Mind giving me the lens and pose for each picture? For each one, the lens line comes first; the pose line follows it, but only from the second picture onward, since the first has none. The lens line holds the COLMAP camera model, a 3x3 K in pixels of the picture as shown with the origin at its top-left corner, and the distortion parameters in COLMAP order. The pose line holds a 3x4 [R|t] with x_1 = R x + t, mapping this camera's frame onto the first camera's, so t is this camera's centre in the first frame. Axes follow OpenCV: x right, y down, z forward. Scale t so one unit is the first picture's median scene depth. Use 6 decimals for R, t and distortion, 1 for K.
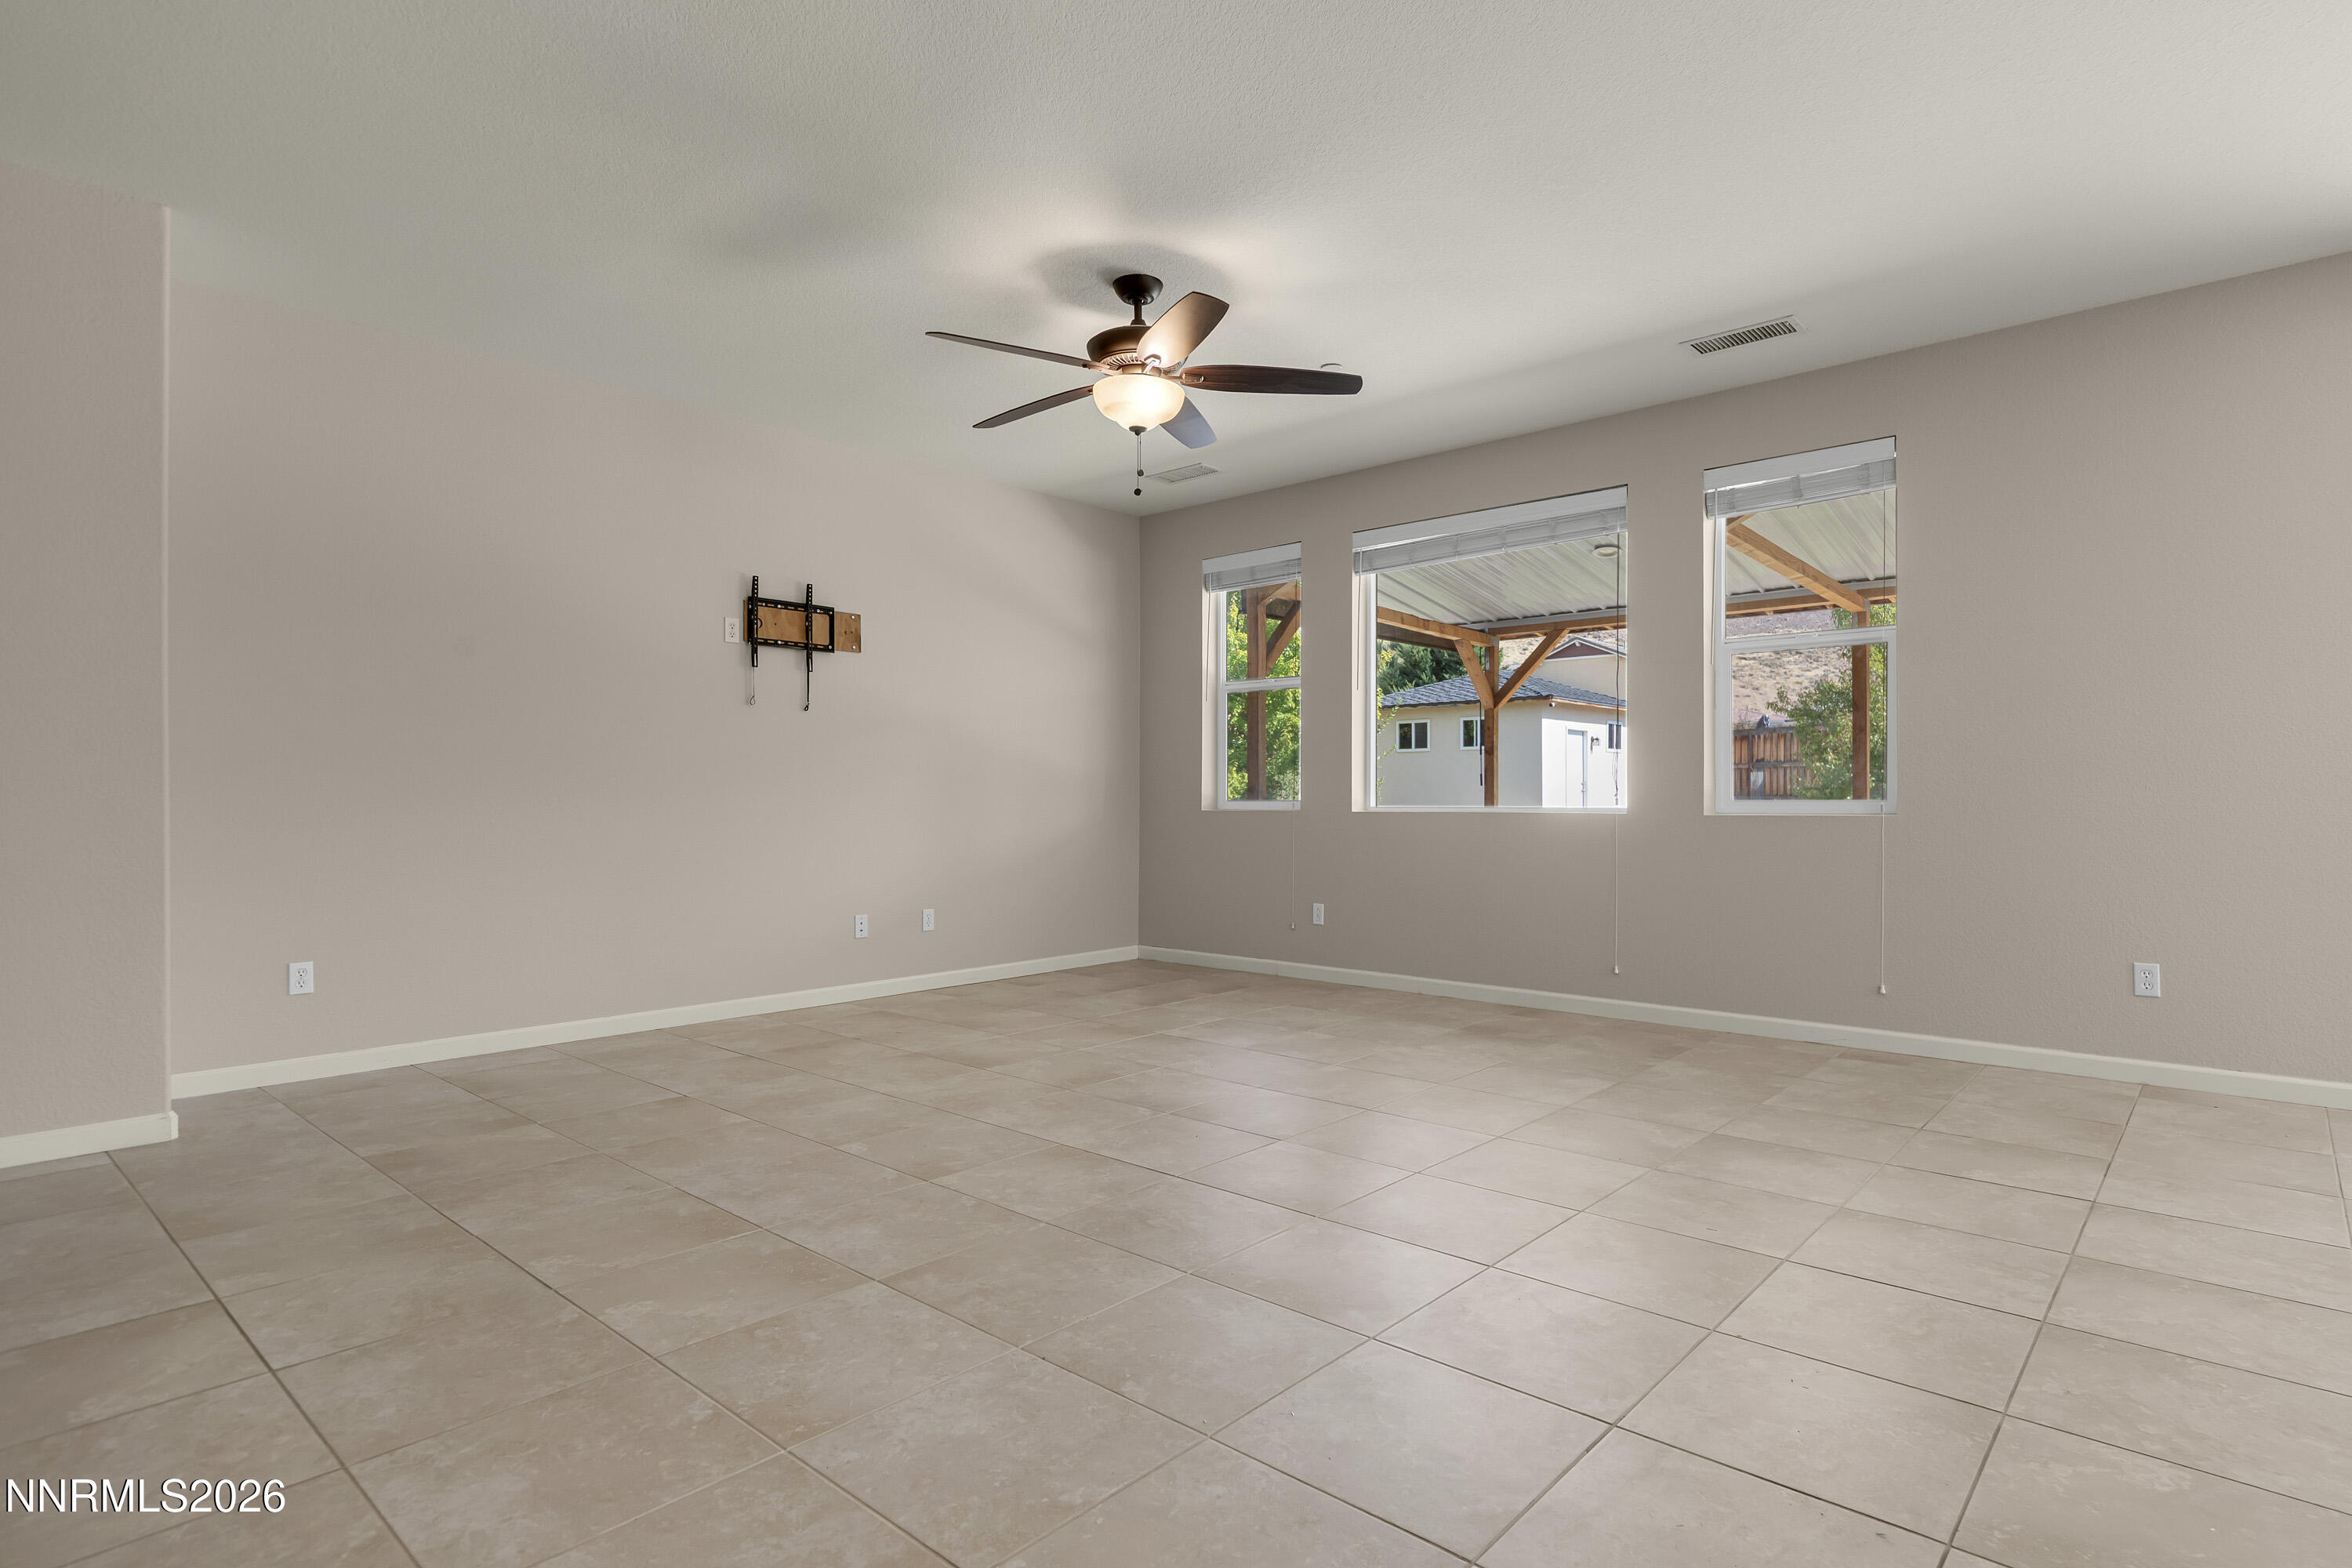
lens RADIAL K [[1183.5, 0, 1171.9], [0, 1183.5, 775.9], [0, 0, 1]] dist [0.008481, -0.001358]
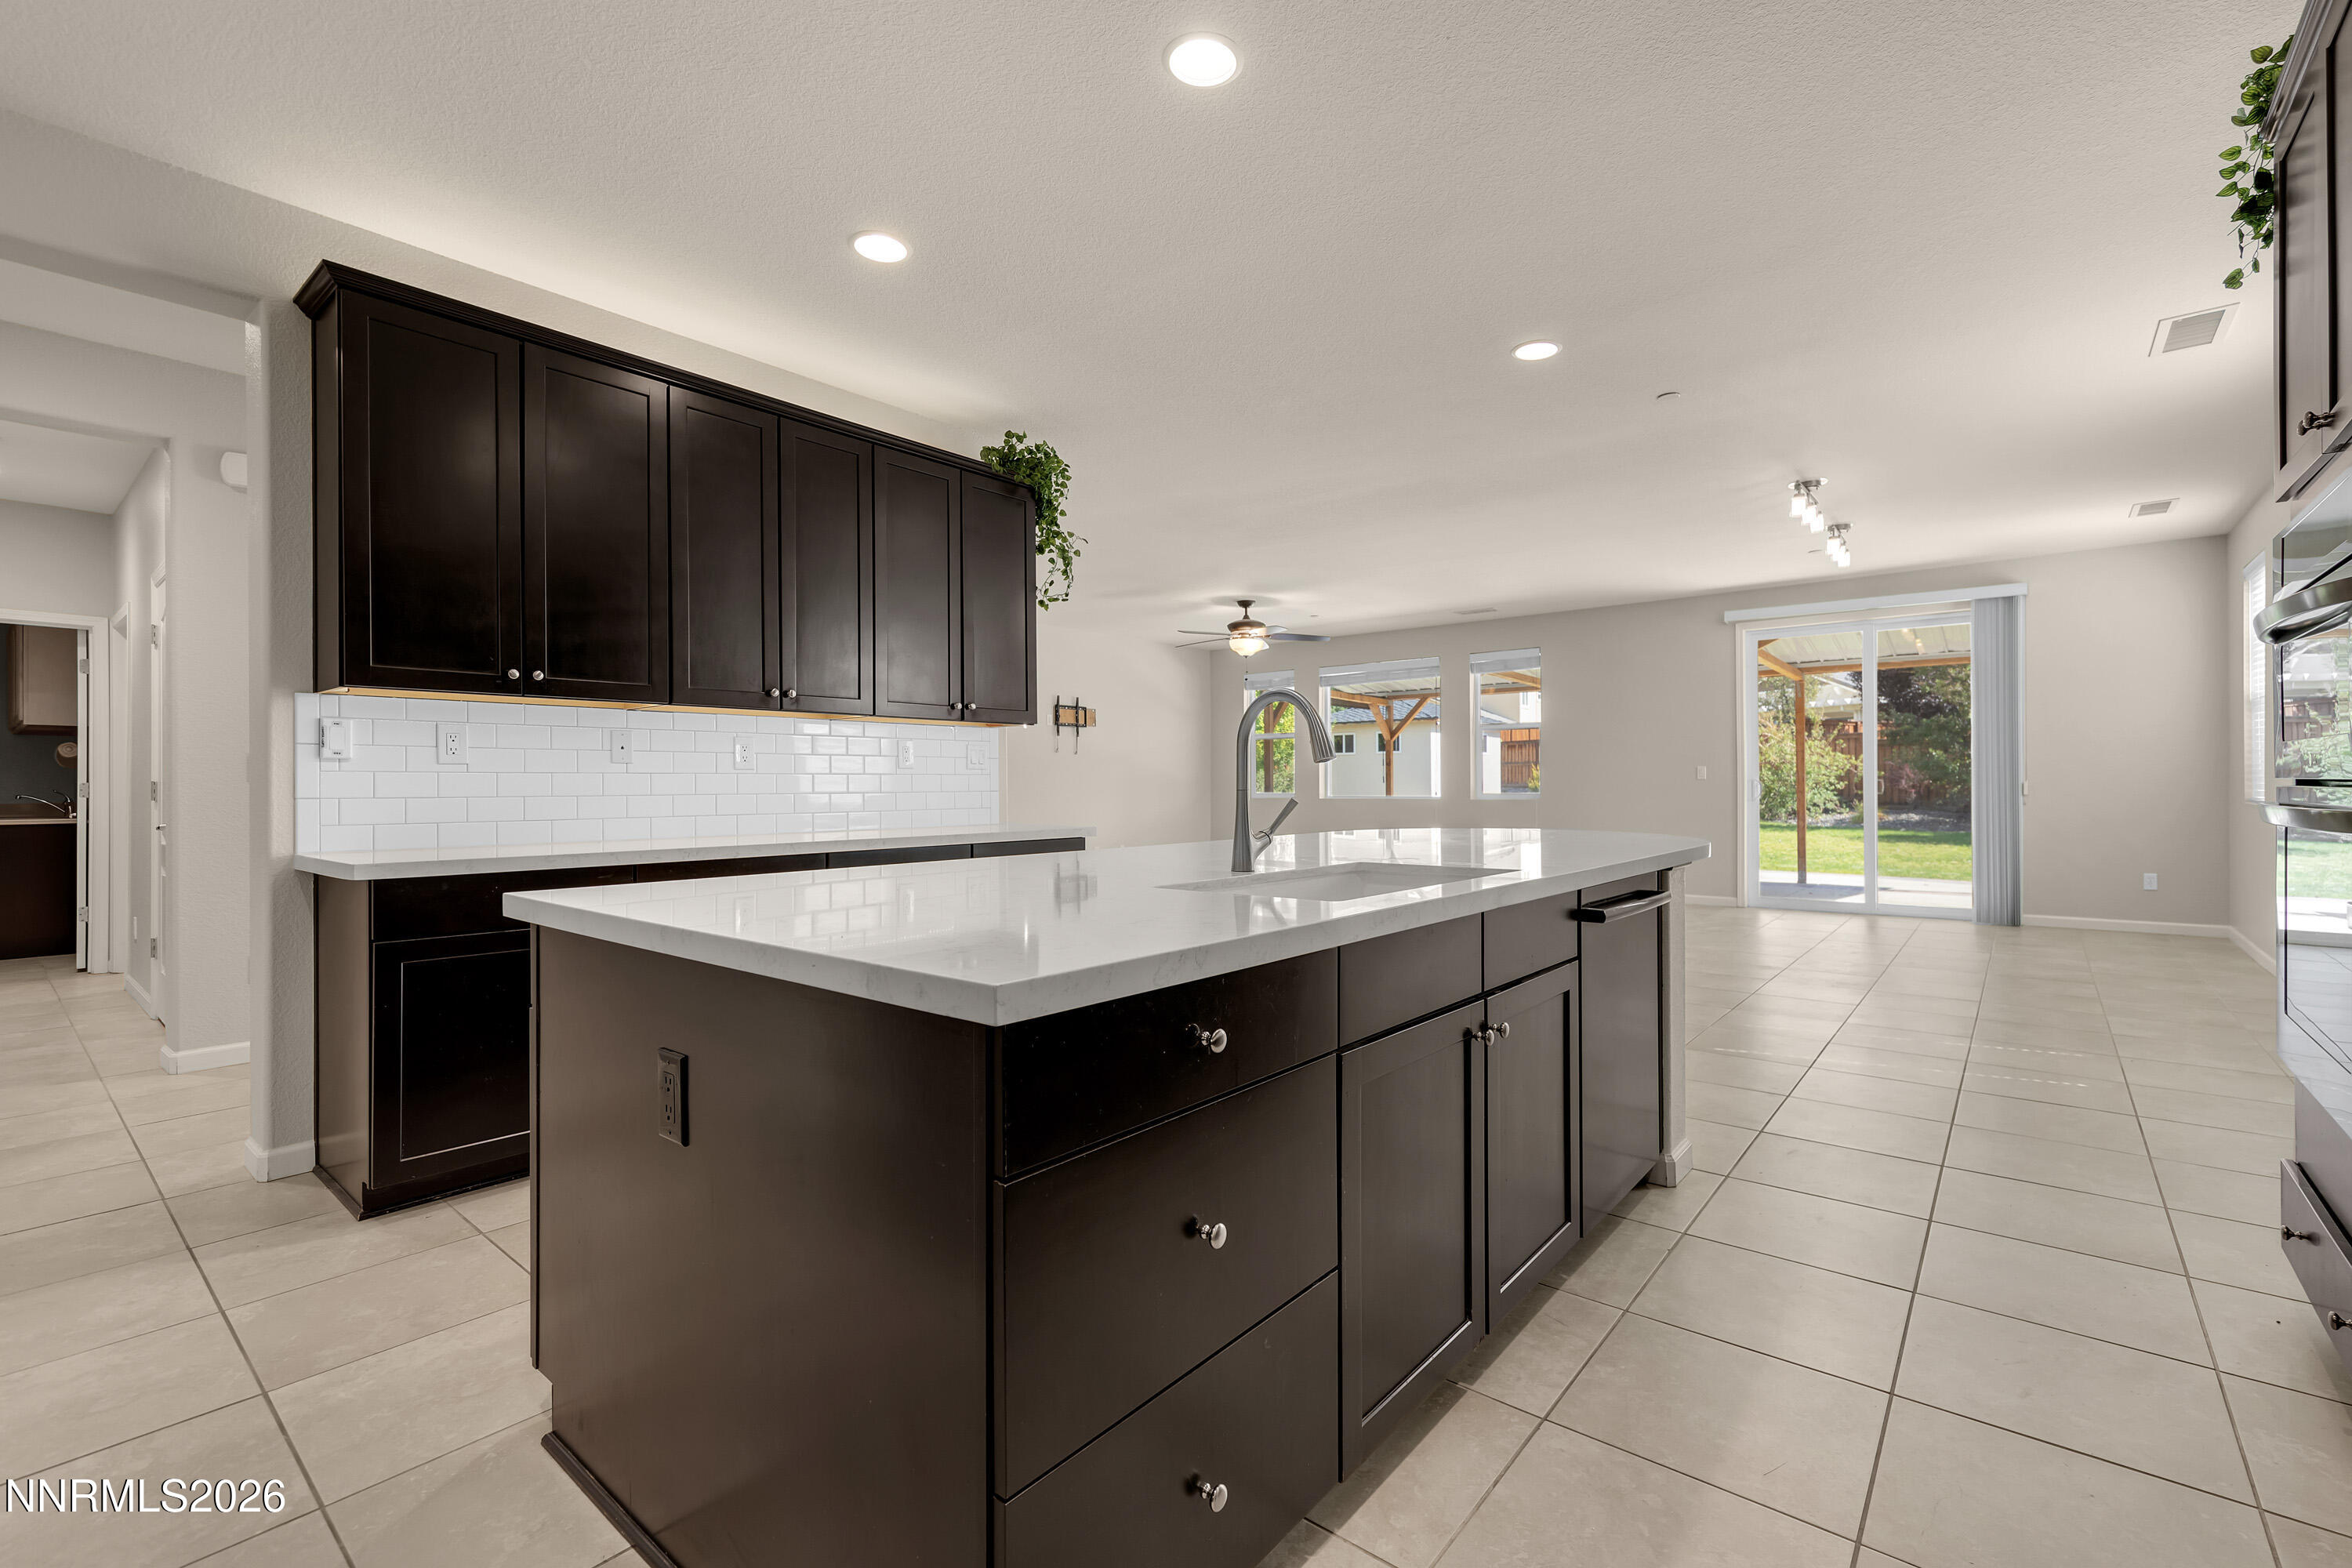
lens RADIAL K [[1008.1, 0, 1164.6], [0, 1008.1, 781.9], [0, 0, 1]] dist [0.010253, 0.000513]
pose [[0.999622, -0.003032, 0.027316, -0.175488], [0.002569, 0.999853, 0.016977, -0.031003], [-0.027363, -0.016901, 0.999483, -0.812213]]
